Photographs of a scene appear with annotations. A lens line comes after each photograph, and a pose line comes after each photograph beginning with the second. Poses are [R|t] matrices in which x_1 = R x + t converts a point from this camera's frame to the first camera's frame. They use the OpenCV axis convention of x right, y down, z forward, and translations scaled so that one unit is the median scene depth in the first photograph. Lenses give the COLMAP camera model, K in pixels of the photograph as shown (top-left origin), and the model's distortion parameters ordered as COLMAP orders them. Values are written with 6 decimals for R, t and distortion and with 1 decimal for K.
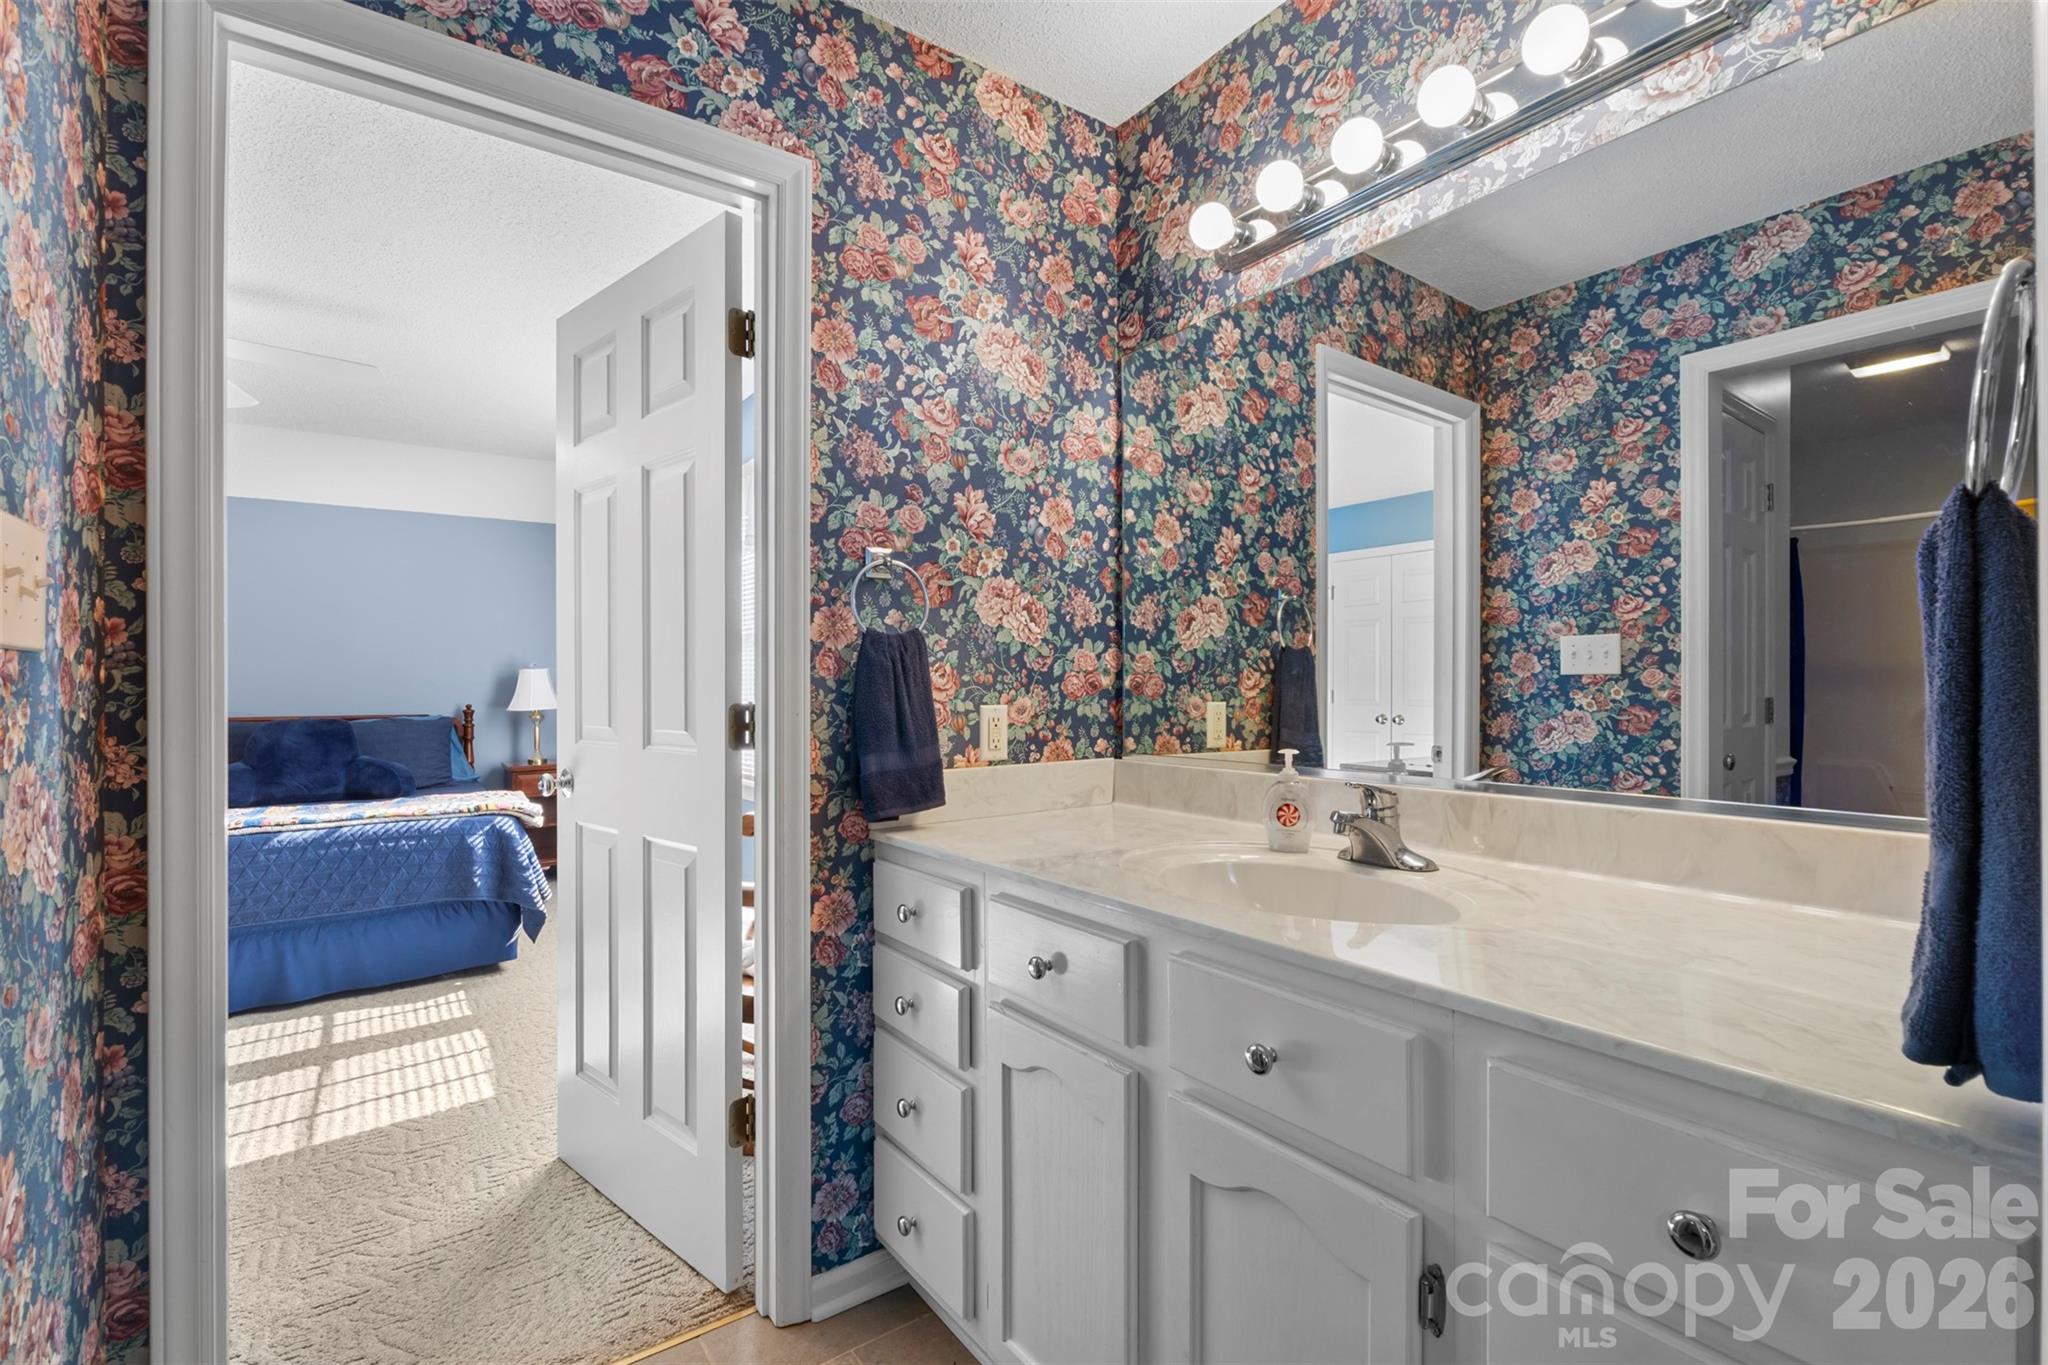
lens RADIAL K [[932.7, 0, 1017.6], [0, 932.7, 702.9], [0, 0, 1]] dist [-0.003223, -0.000709]
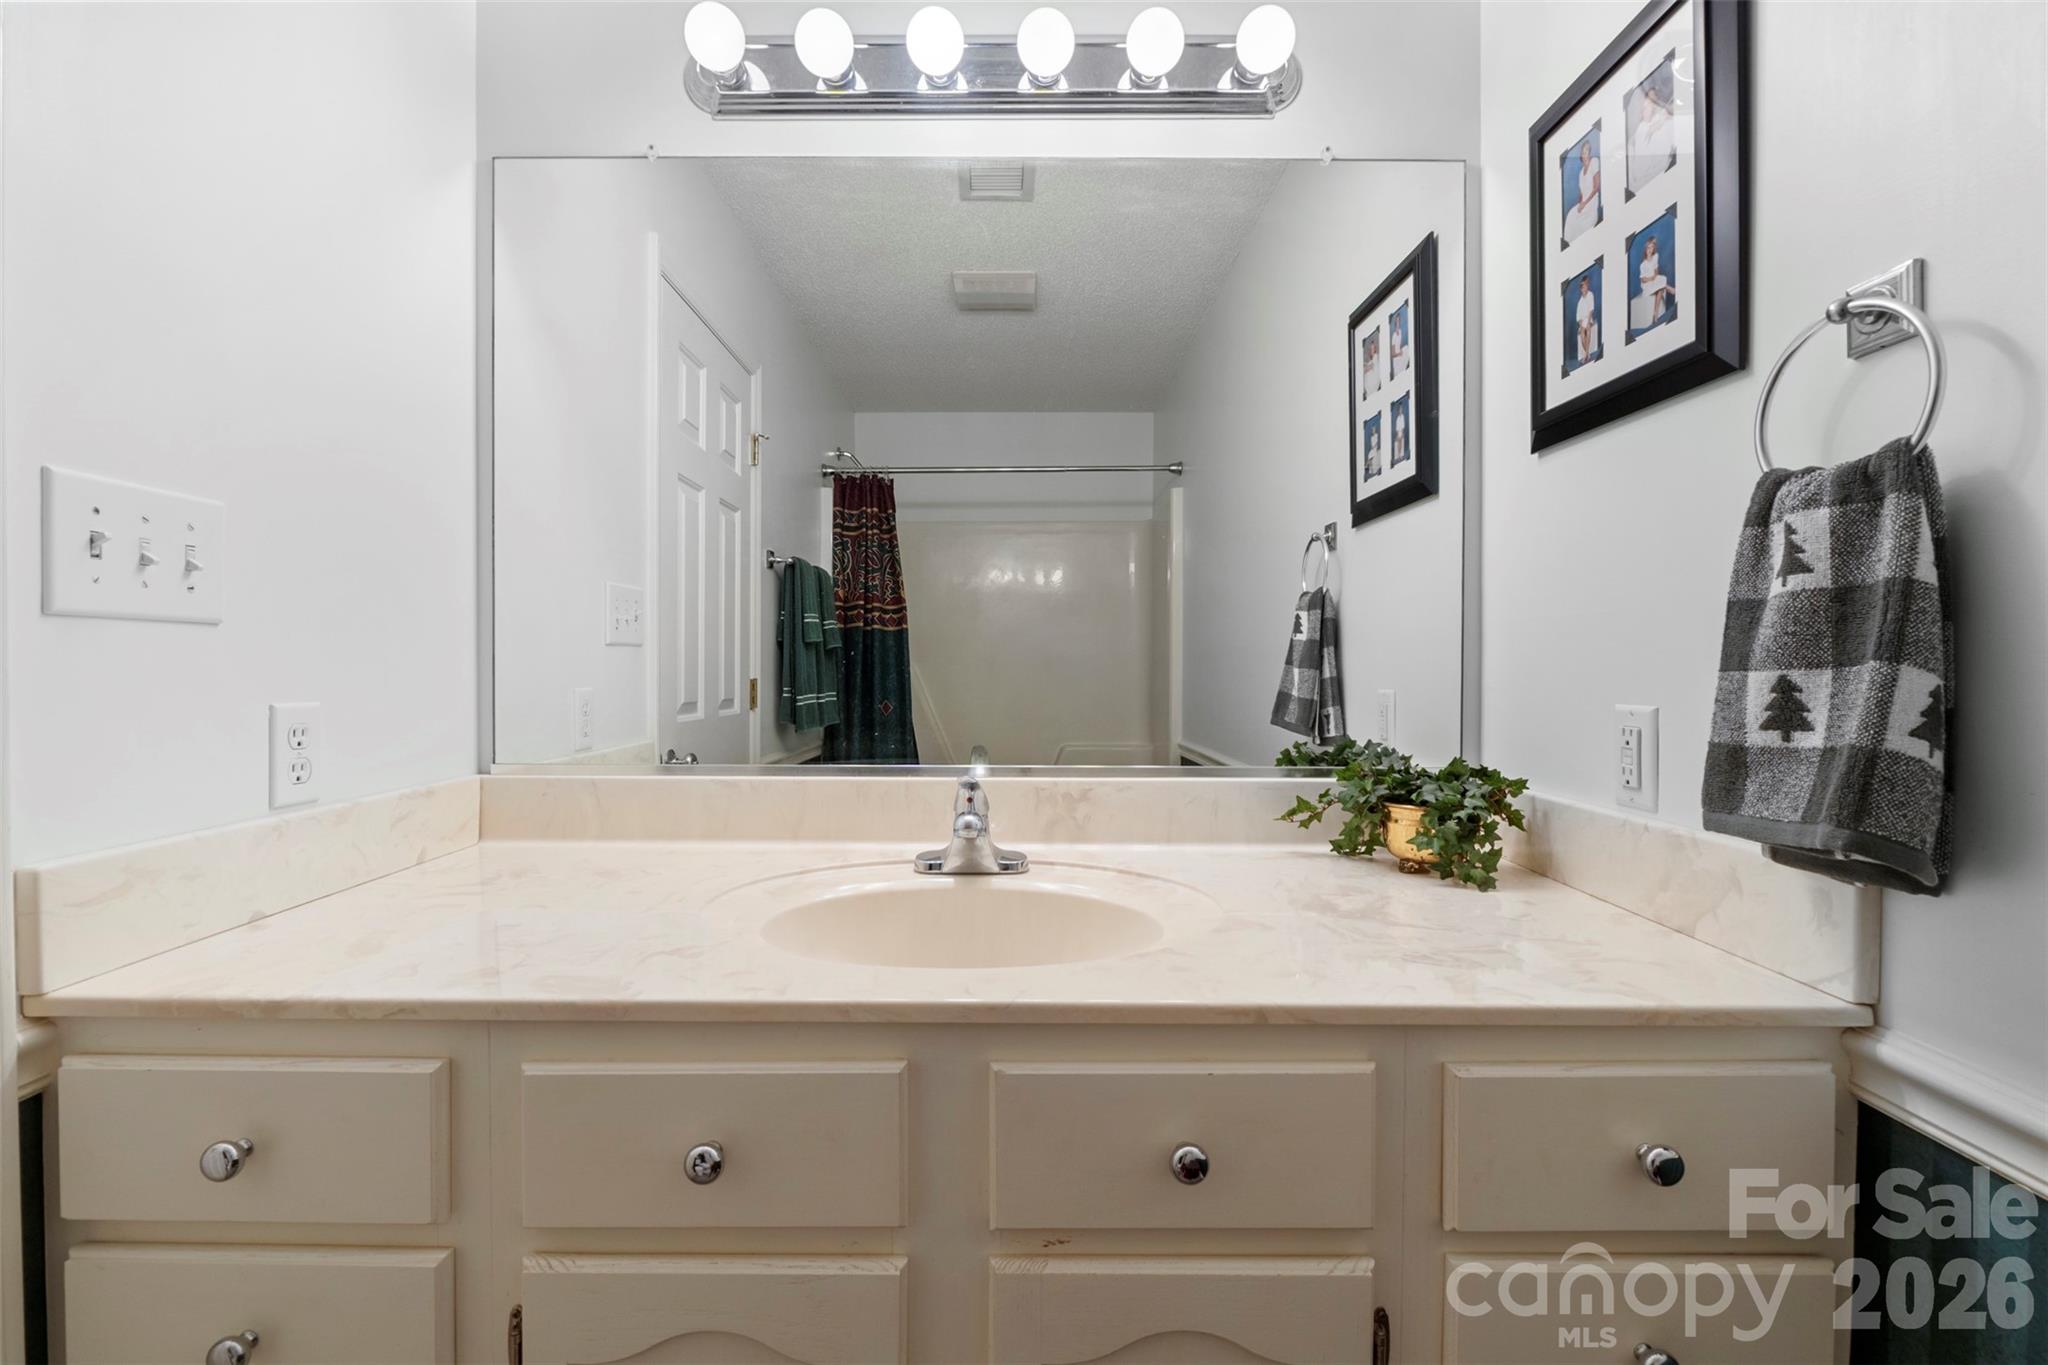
lens RADIAL K [[956.1, 0, 1024.0], [0, 956.1, 682.5], [0, 0, 1]] dist [0.002240, 0.000152]
pose [[0.570590, 0.009305, 0.821182, -0.105585], [-0.002567, 0.999951, -0.009547, 0.001656], [-0.821231, 0.003340, 0.570586, 0.152617]]
